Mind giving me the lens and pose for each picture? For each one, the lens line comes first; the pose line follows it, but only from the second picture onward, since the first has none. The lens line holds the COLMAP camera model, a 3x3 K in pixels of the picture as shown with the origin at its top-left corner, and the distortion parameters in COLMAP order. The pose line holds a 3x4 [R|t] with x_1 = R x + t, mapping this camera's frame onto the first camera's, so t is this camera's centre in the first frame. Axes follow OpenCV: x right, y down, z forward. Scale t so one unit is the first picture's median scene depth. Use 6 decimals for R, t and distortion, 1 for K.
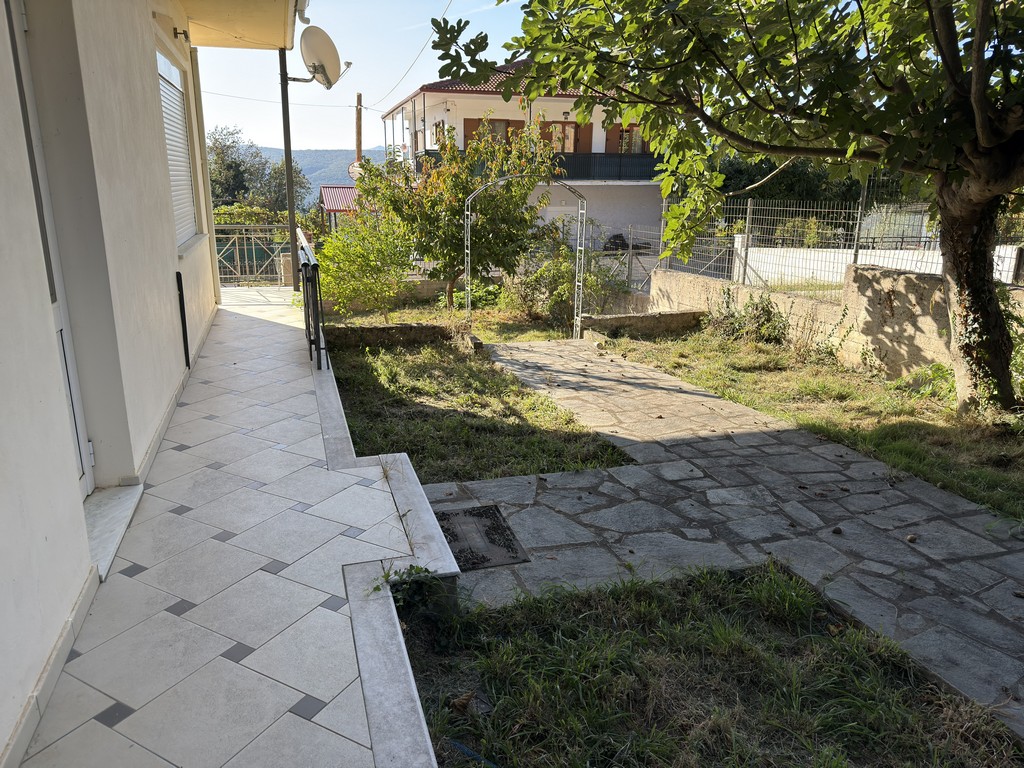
lens RADIAL K [[725.0, 0, 511.8], [0, 725.0, 383.1], [0, 0, 1]] dist [0.071927, -0.091904]
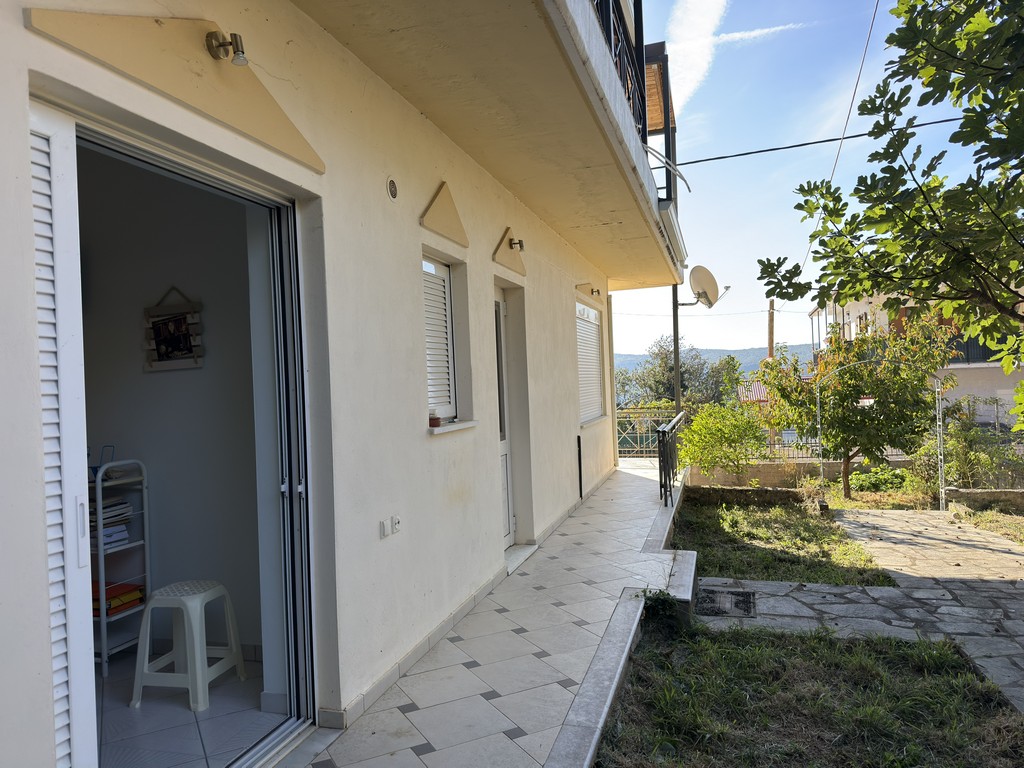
lens RADIAL K [[725.0, 0, 510.7], [0, 725.0, 385.2], [0, 0, 1]] dist [0.071927, -0.091904]
pose [[0.836201, -0.043449, -0.546700, 0.224397], [-0.098184, 0.968891, -0.227179, 0.089271], [0.539563, 0.243644, 0.805921, -0.291390]]
